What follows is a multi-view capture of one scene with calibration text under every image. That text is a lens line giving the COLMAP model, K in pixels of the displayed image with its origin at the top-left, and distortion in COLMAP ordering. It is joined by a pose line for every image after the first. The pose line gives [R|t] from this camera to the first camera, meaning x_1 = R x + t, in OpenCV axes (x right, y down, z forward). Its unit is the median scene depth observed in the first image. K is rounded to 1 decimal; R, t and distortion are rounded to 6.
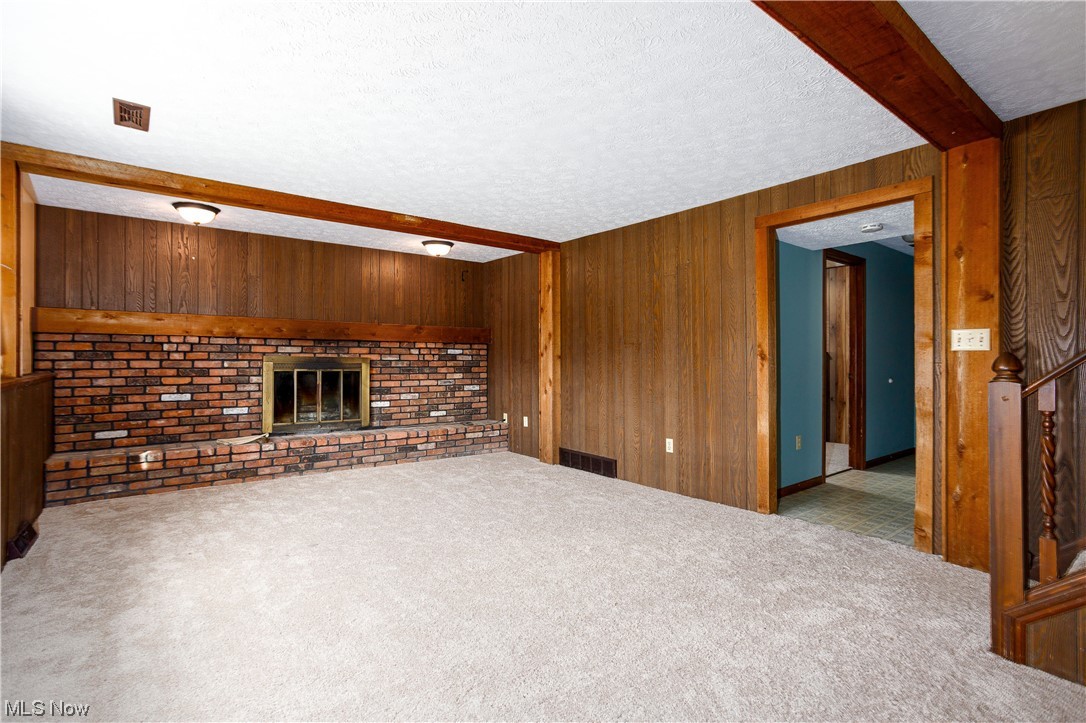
lens RADIAL K [[528.5, 0, 545.3], [0, 528.5, 357.9], [0, 0, 1]] dist [-0.004587, 0.000020]
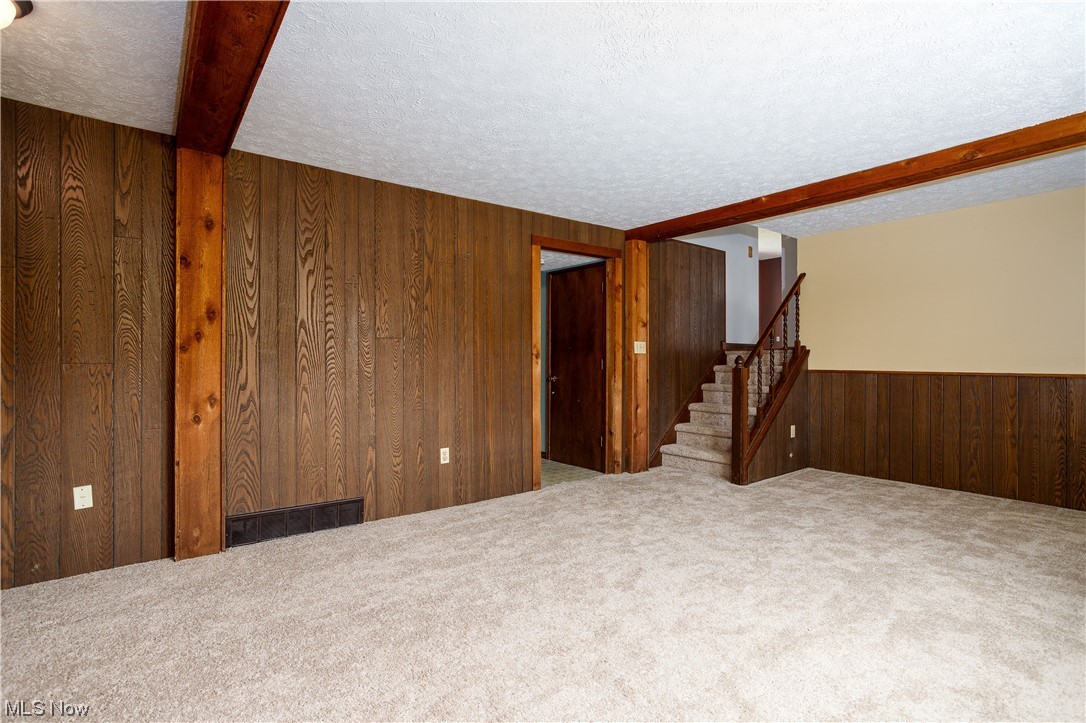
lens RADIAL K [[528.5, 0, 545.4], [0, 528.5, 362.8], [0, 0, 1]] dist [-0.004587, 0.000020]
pose [[0.019913, -0.006092, 0.999783, -0.648230], [-0.003114, 0.999976, 0.006155, 0.004535], [-0.999797, -0.003235, 0.019894, 0.819863]]
